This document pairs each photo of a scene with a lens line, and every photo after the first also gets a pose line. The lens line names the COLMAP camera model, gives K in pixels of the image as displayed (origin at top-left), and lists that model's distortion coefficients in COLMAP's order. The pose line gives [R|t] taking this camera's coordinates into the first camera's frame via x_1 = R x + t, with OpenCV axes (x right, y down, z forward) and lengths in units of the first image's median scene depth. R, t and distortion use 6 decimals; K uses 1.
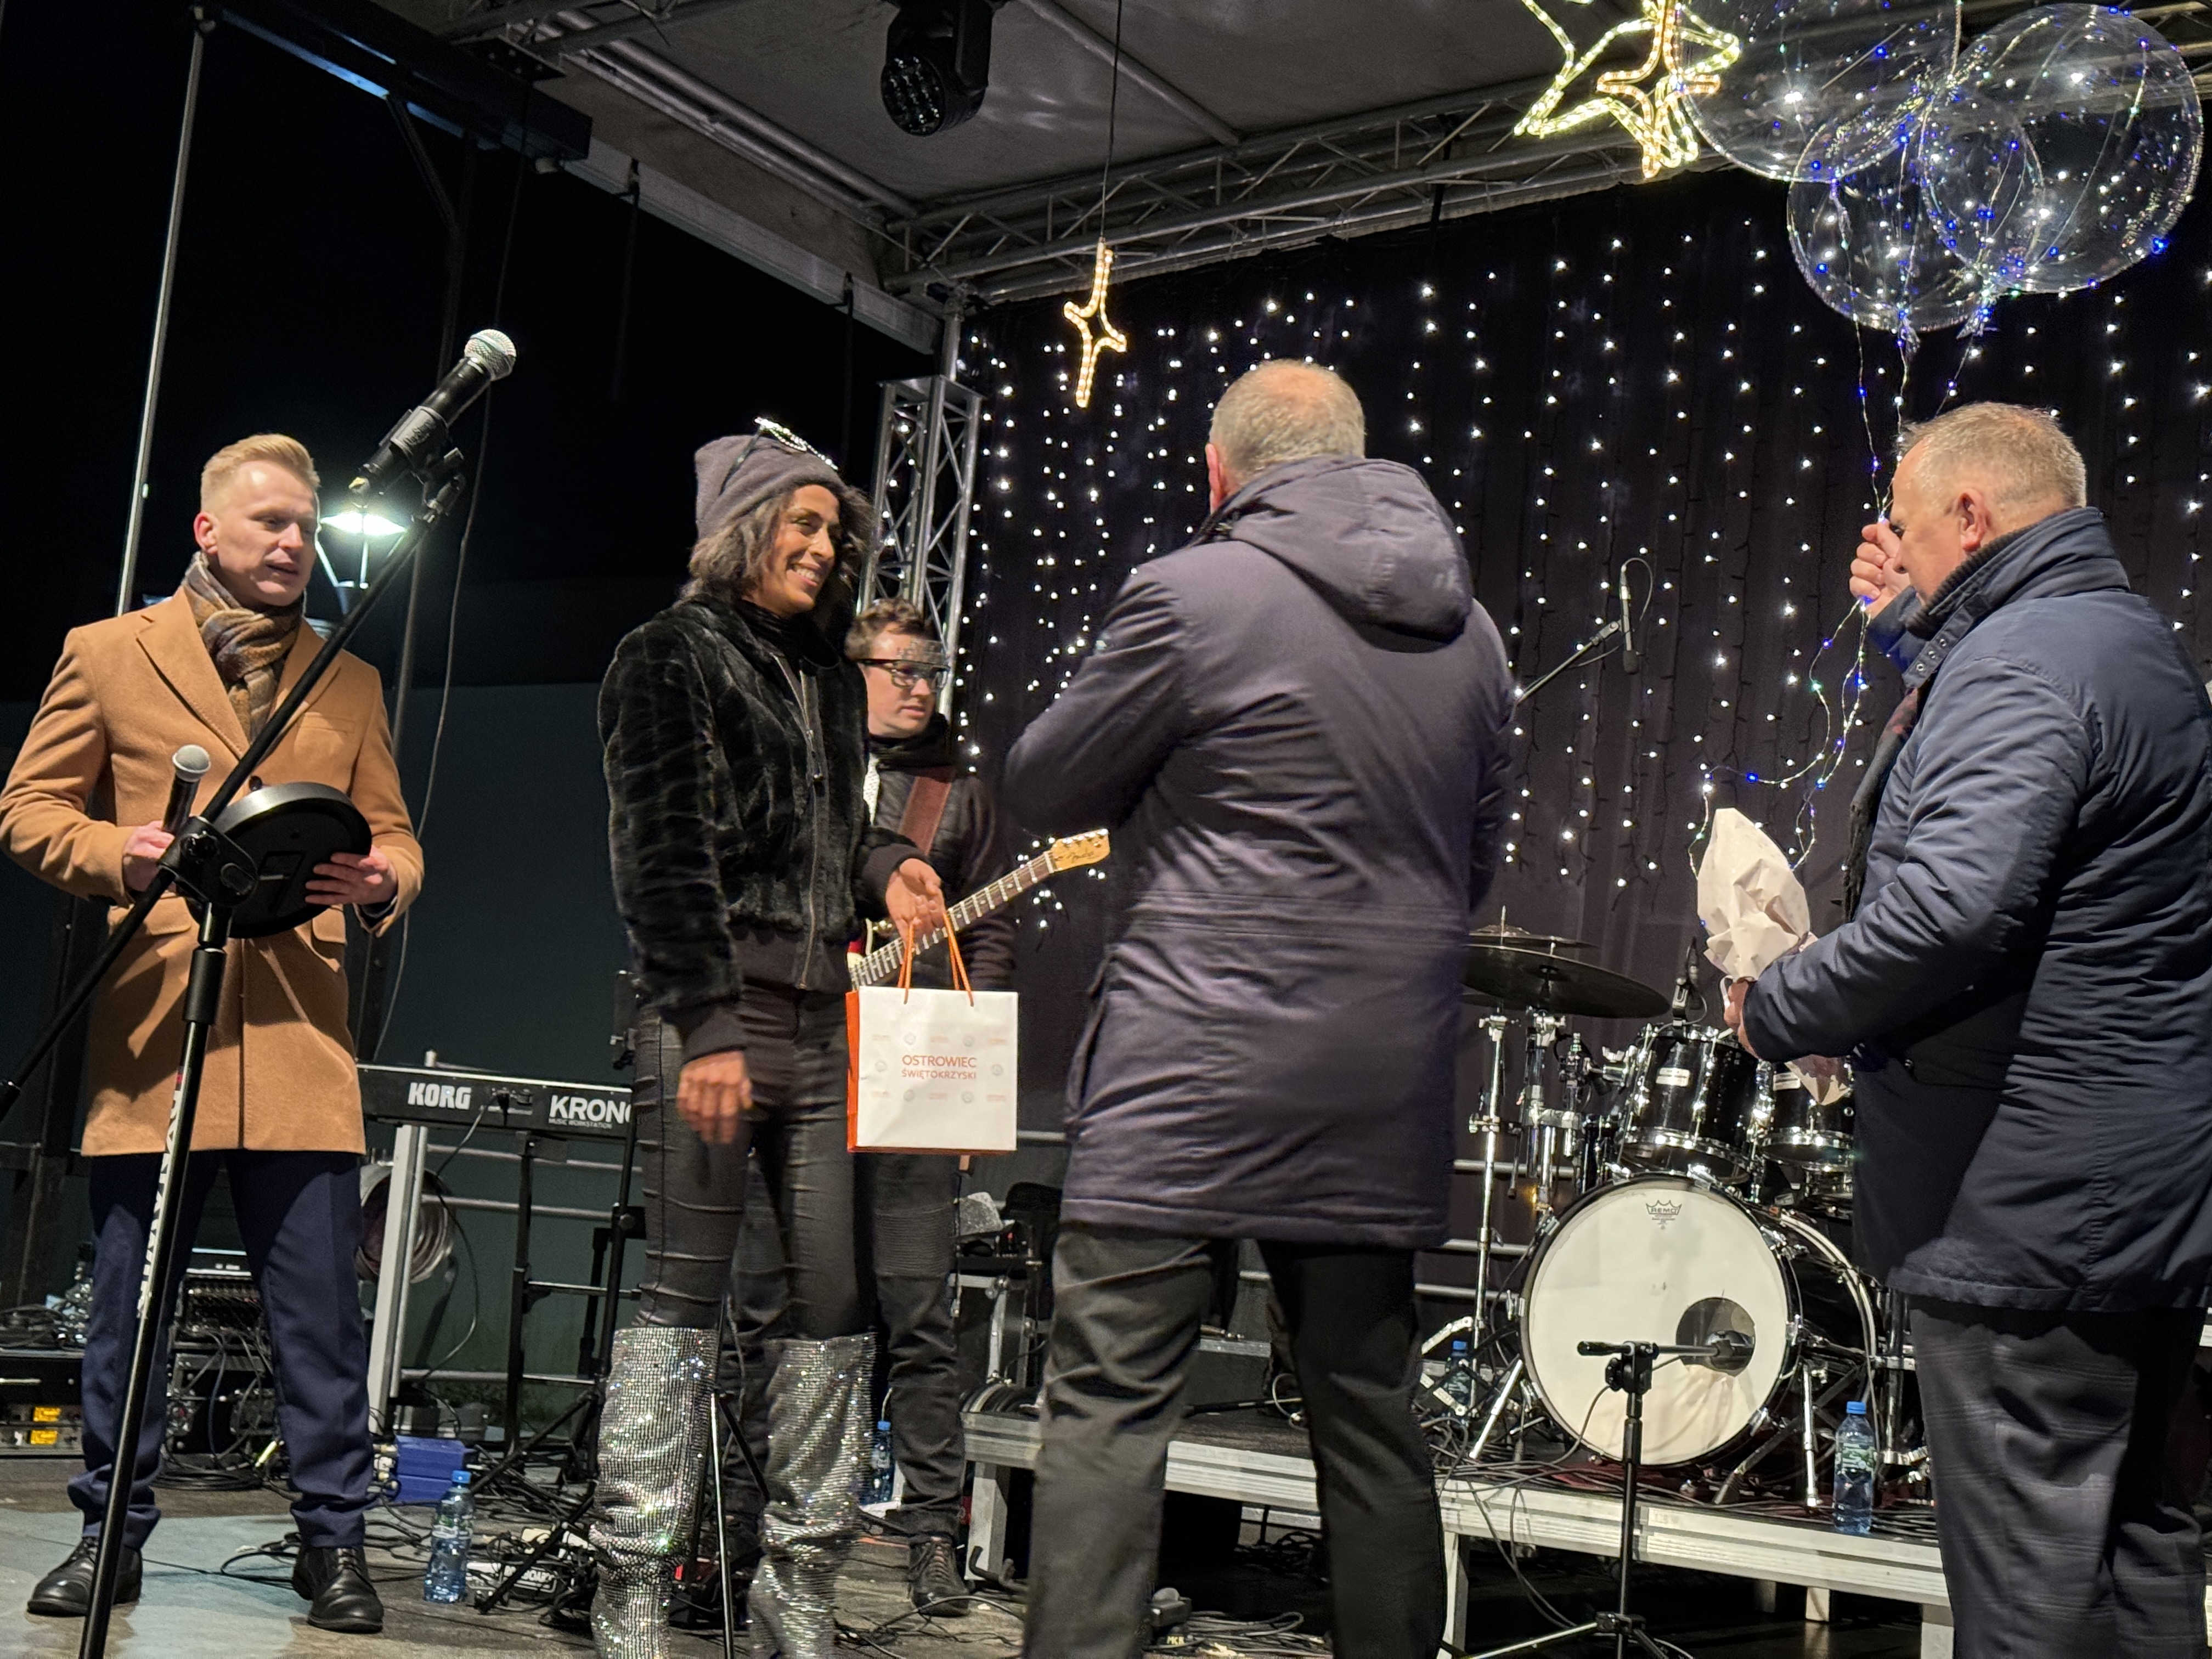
lens RADIAL K [[3131.3, 0, 1086.3], [0, 3131.3, 824.9], [0, 0, 1]] dist [0.136396, 0.000000]
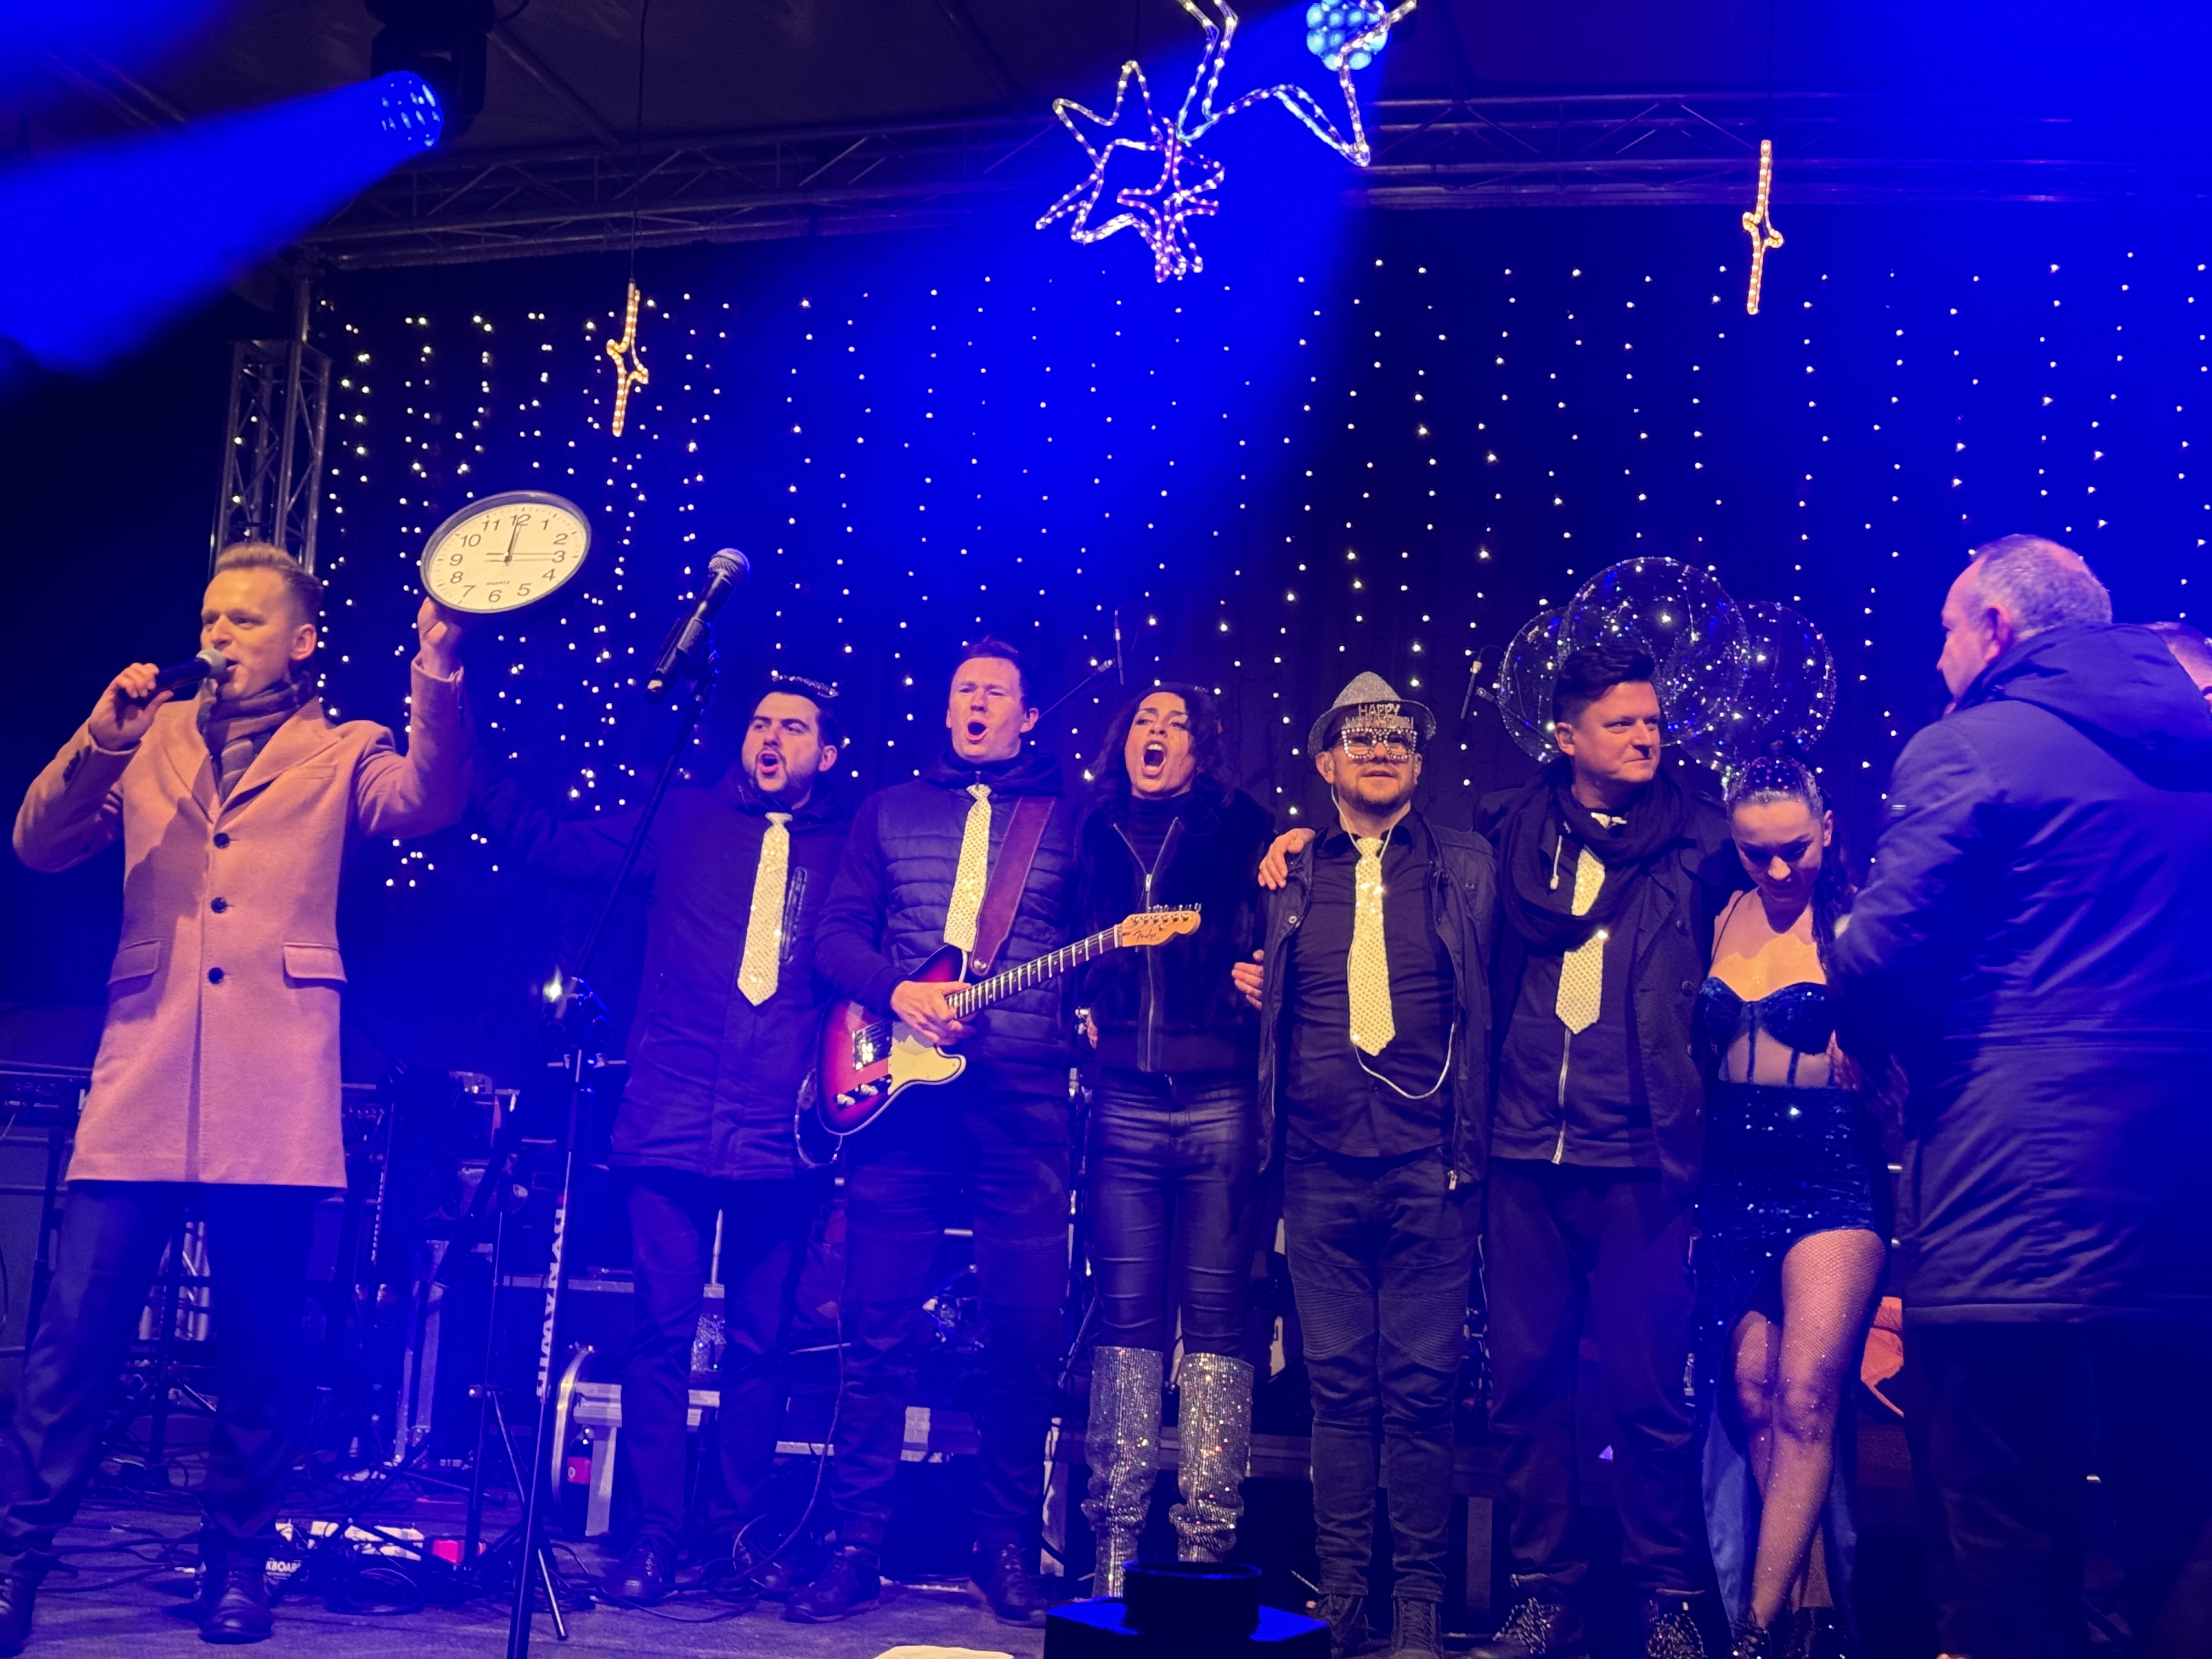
lens RADIAL K [[3131.3, 0, 1124.3], [0, 3131.3, 812.2], [0, 0, 1]] dist [0.136396, 0.000000]
pose [[0.936443, 0.004282, 0.350795, -0.205418], [-0.018955, 0.999083, 0.038403, -0.046864], [-0.350308, -0.042612, 0.935665, -0.072181]]
